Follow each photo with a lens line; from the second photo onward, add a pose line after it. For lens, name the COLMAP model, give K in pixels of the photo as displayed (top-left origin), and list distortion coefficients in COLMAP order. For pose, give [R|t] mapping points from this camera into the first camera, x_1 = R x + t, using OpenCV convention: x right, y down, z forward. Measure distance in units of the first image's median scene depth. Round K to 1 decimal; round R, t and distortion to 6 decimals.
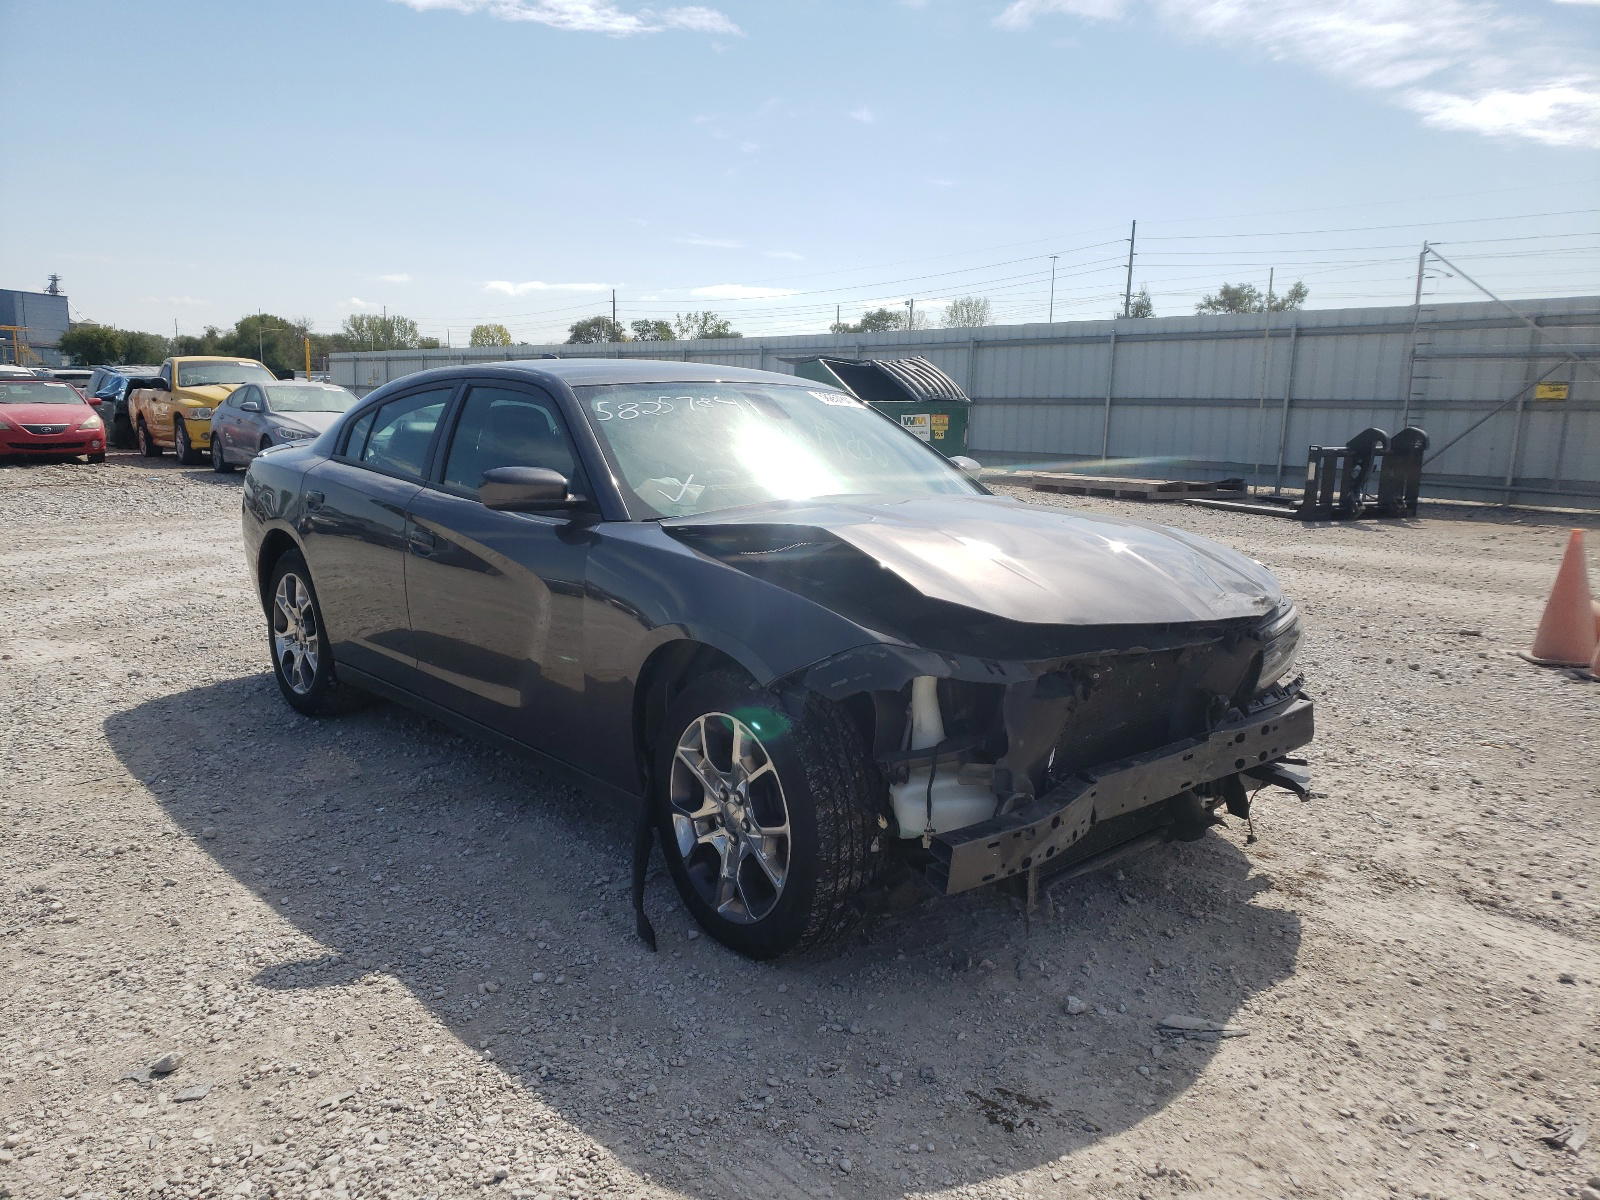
lens RADIAL K [[1259.2, 0, 793.1], [0, 1259.2, 608.4], [0, 0, 1]] dist [0.006155, 0.028899]
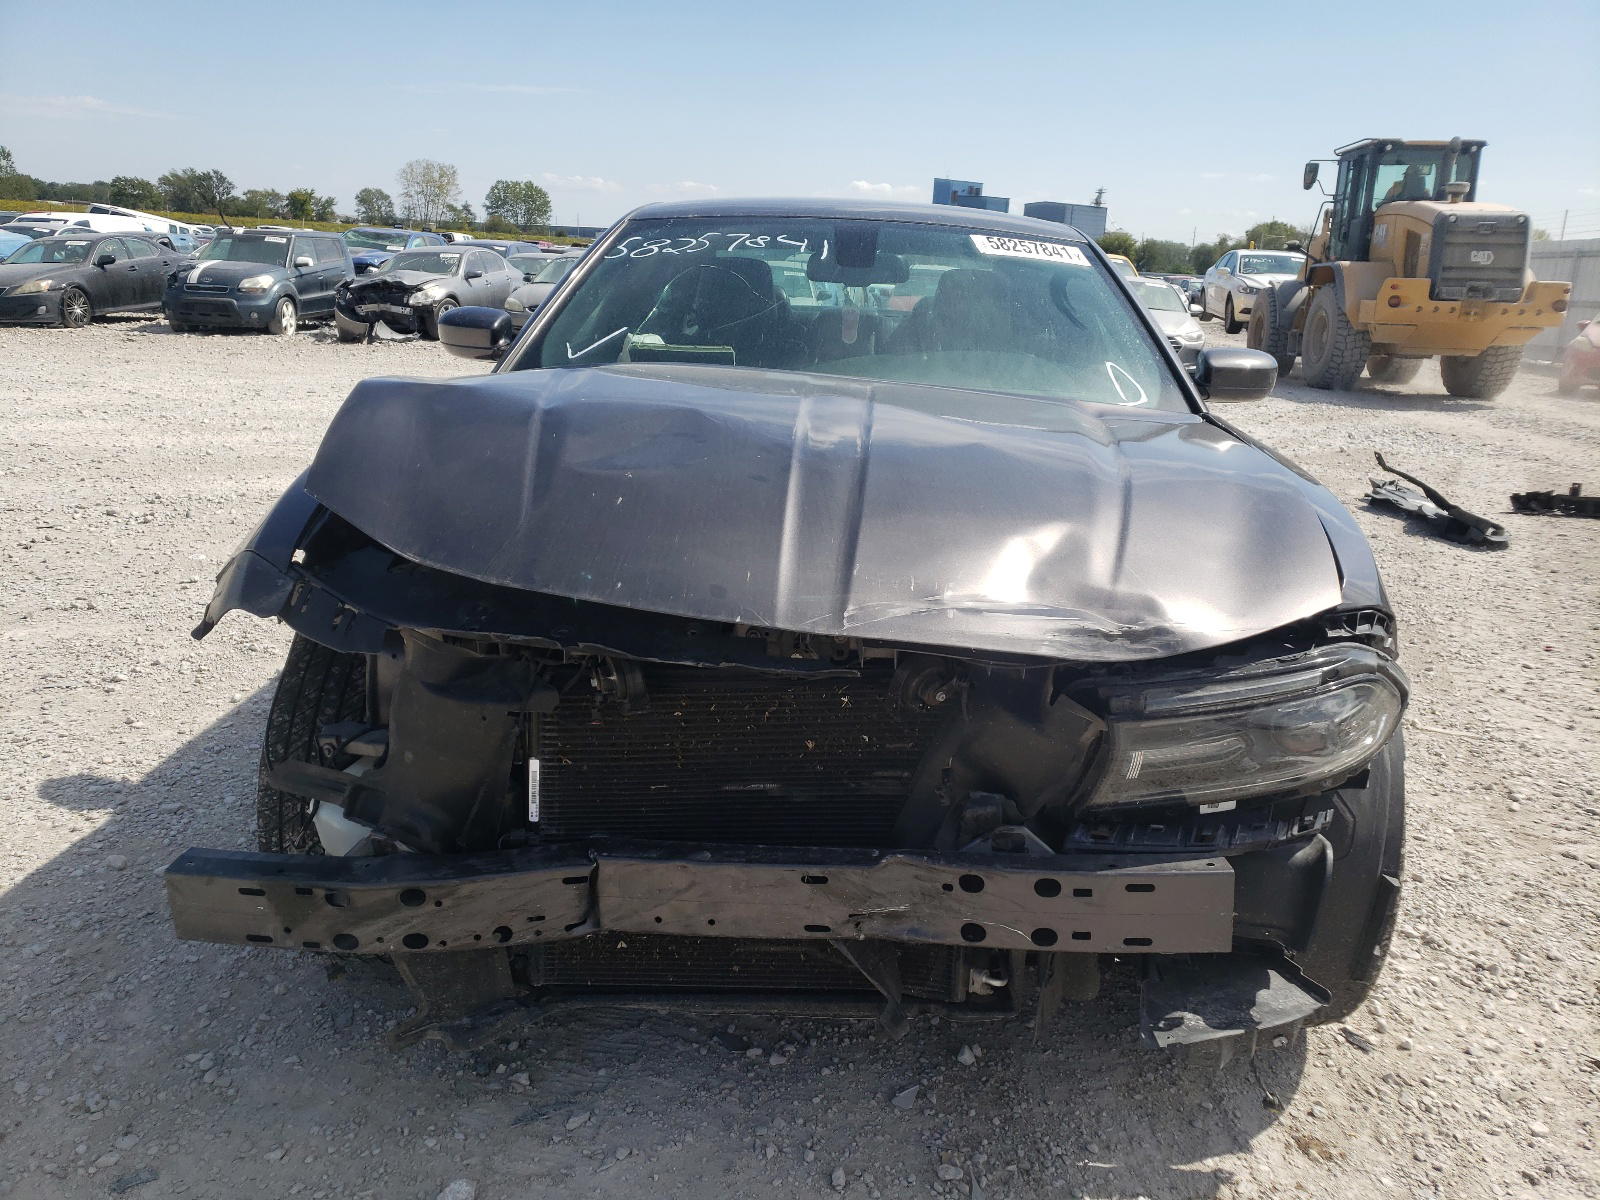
lens RADIAL K [[1259.2, 0, 804.0], [0, 1259.2, 594.5], [0, 0, 1]] dist [0.006155, 0.028899]
pose [[0.737455, 0.183380, -0.650025, 0.546697], [-0.145528, 0.982971, 0.112206, -0.051405], [0.659532, 0.011850, 0.751583, 0.514479]]
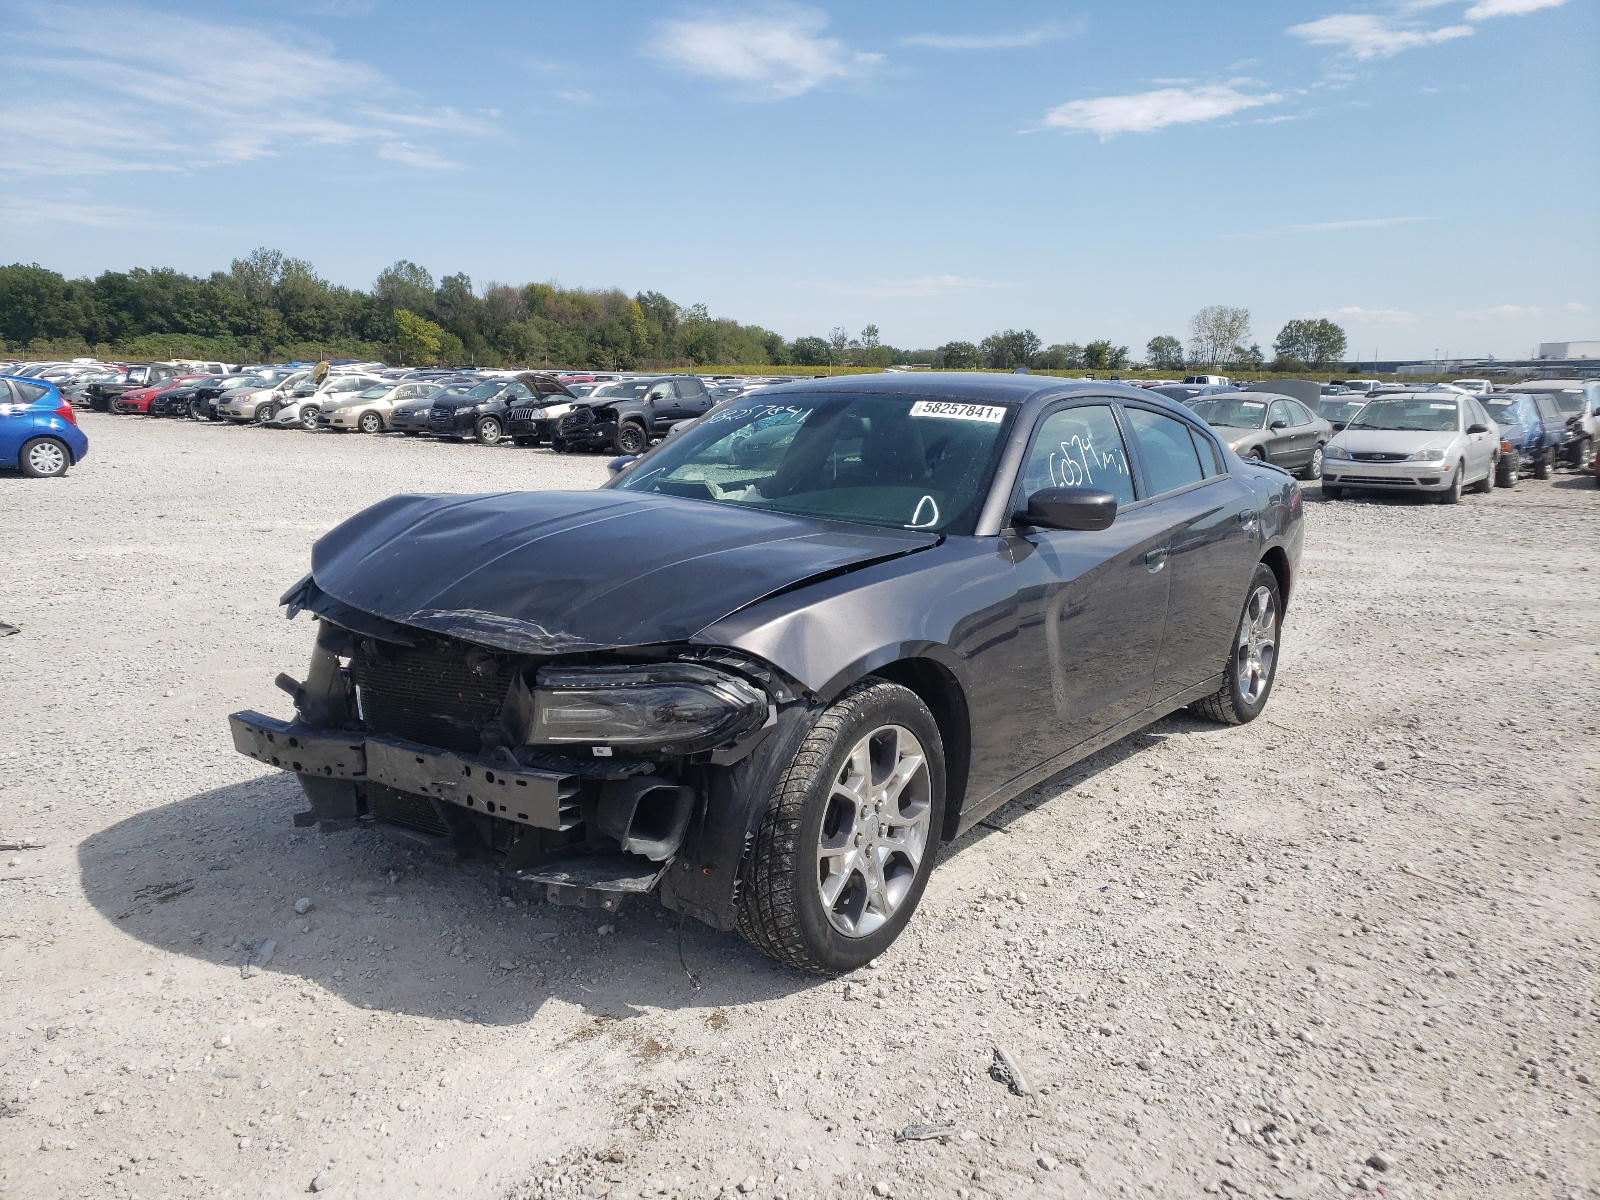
lens RADIAL K [[1259.2, 0, 794.8], [0, 1259.2, 601.0], [0, 0, 1]] dist [0.006155, 0.028899]
pose [[0.207367, 0.147982, -0.967006, 1.124756], [-0.171860, 0.978630, 0.112907, -0.141644], [0.963049, 0.142776, 0.228367, 0.895409]]
